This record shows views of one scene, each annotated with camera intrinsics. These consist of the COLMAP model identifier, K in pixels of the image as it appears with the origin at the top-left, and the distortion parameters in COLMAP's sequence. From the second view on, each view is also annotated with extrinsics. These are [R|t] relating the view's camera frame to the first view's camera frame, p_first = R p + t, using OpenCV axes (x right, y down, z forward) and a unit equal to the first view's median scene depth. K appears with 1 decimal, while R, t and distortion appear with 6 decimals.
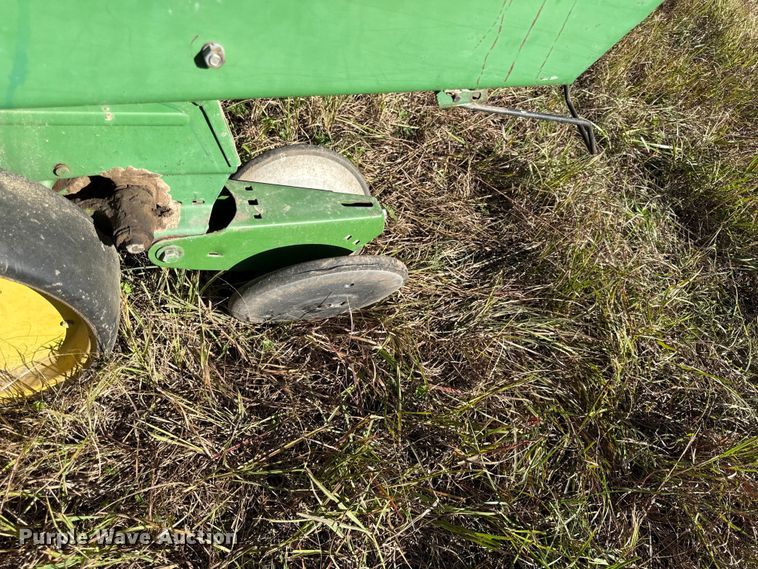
lens RADIAL K [[521.1, 0, 379.0], [0, 521.1, 284.5], [0, 0, 1]] dist [0.078410, -0.137102]
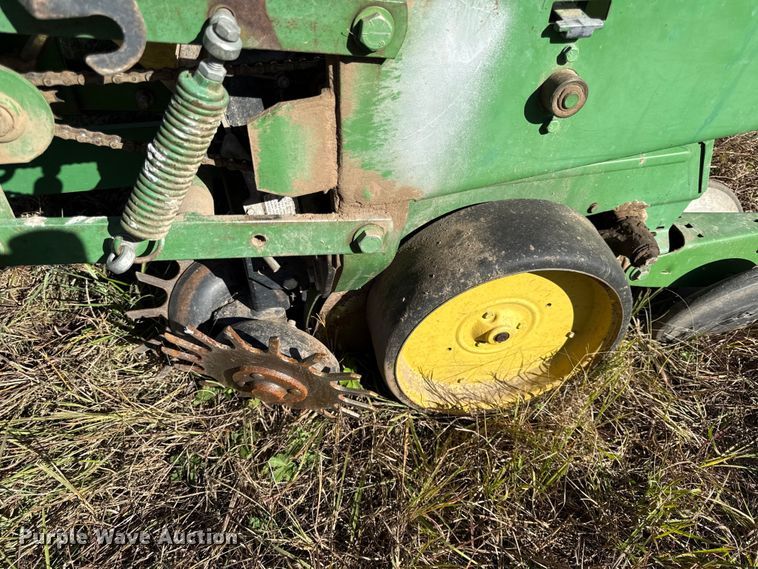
lens RADIAL K [[521.1, 0, 379.0], [0, 521.1, 284.5], [0, 0, 1]] dist [0.078410, -0.137102]
pose [[0.958195, -0.118540, -0.260404, -0.595759], [0.075267, 0.982513, -0.170300, 0.118200], [0.276038, 0.143581, 0.950362, -0.291395]]
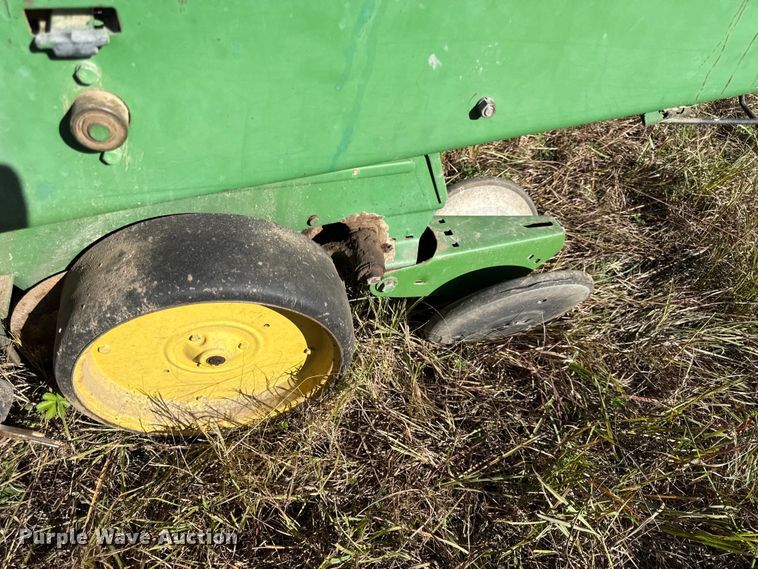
lens RADIAL K [[521.1, 0, 379.0], [0, 521.1, 284.5], [0, 0, 1]] dist [0.078410, -0.137102]
pose [[0.980278, -0.084886, -0.178463, -0.189907], [0.074115, 0.995051, -0.066192, 0.013894], [0.183198, 0.051660, 0.981718, -0.105002]]
